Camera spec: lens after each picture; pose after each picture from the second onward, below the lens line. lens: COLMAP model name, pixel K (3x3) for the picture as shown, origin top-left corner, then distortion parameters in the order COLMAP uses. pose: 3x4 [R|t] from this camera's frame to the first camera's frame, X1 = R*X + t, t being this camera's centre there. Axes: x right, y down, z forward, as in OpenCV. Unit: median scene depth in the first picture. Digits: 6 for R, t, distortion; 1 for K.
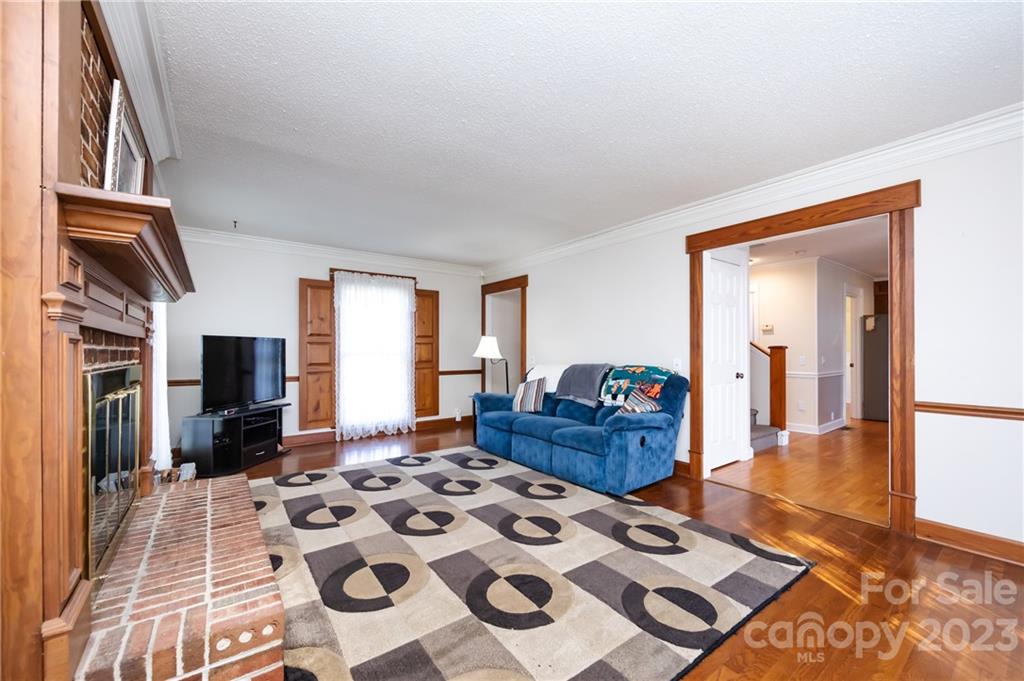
lens RADIAL K [[401.6, 0, 515.3], [0, 401.6, 342.2], [0, 0, 1]] dist [-0.001375, -0.000032]
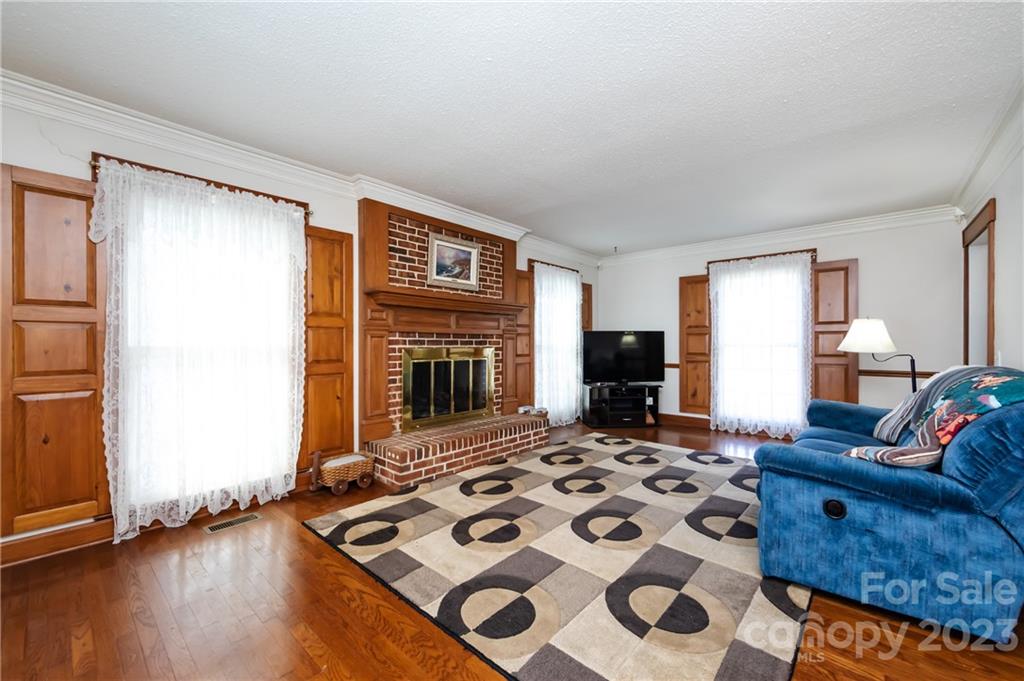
lens RADIAL K [[406.9, 0, 516.2], [0, 406.9, 339.4], [0, 0, 1]] dist [-0.000837, -0.000113]
pose [[0.213417, -0.004890, -0.976949, 0.499103], [0.017416, 0.999848, -0.001200, 0.009285], [0.976806, -0.016759, 0.213469, 0.312755]]
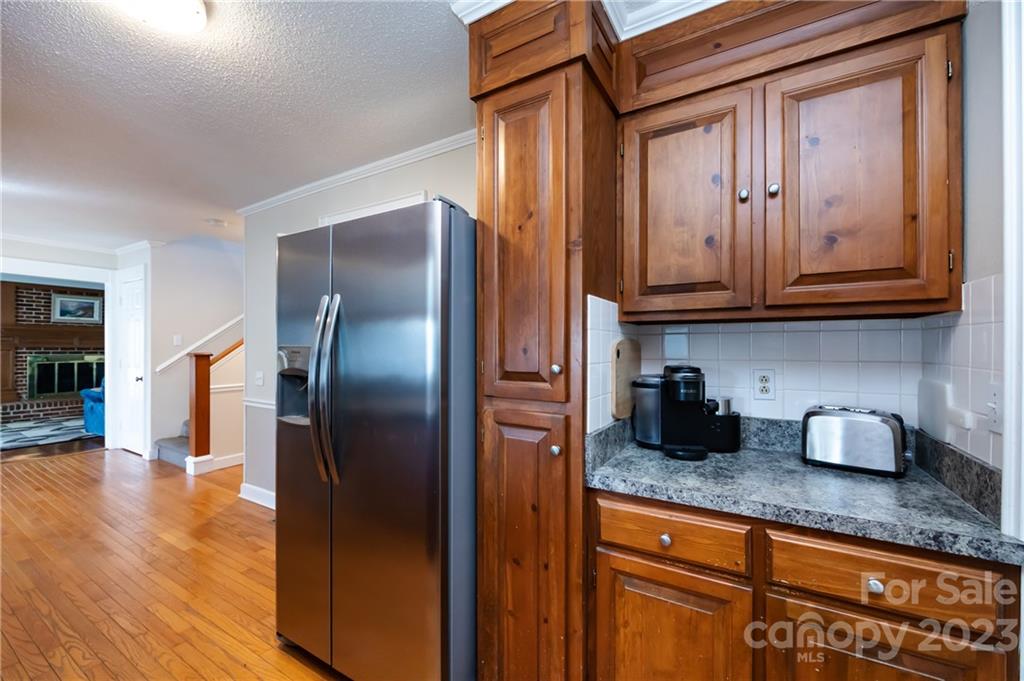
lens RADIAL K [[408.7, 0, 508.9], [0, 408.7, 344.9], [0, 0, 1]] dist [-0.002263, -0.000422]
pose [[0.377716, -0.002330, -0.925919, 1.694170], [0.016455, 0.999856, 0.004196, 0.003842], [0.925775, -0.016821, 0.377700, 1.298583]]
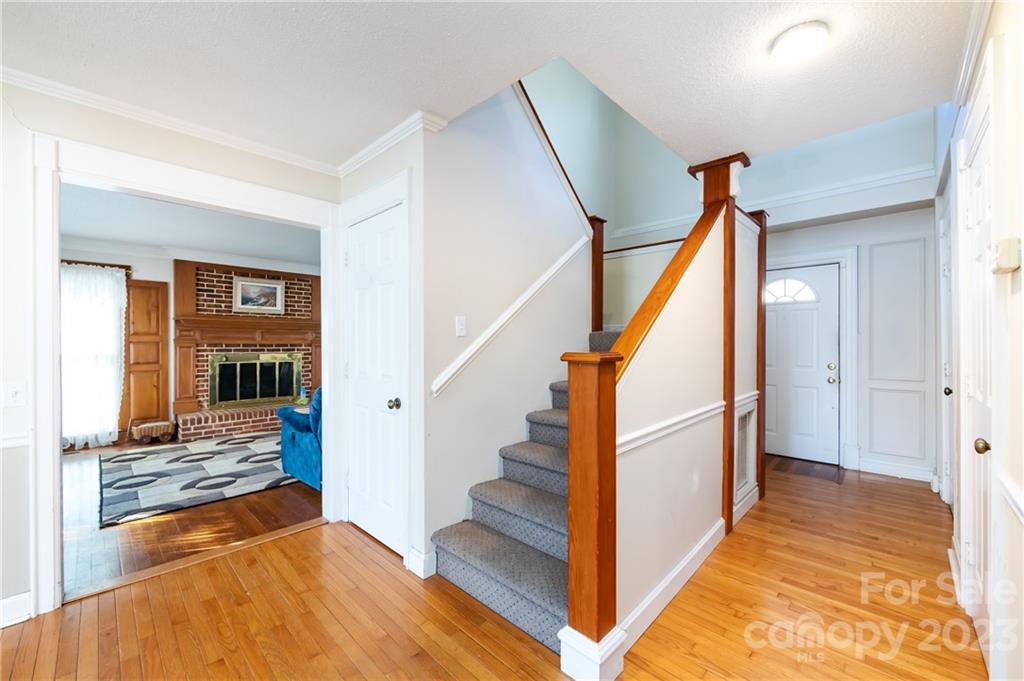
lens RADIAL K [[401.6, 0, 515.3], [0, 401.6, 342.2], [0, 0, 1]] dist [-0.001375, -0.000032]
pose [[0.172173, -0.002567, -0.985063, 0.981569], [0.022191, 0.999753, 0.001273, 0.004008], [0.984817, -0.022079, 0.172187, 0.922636]]
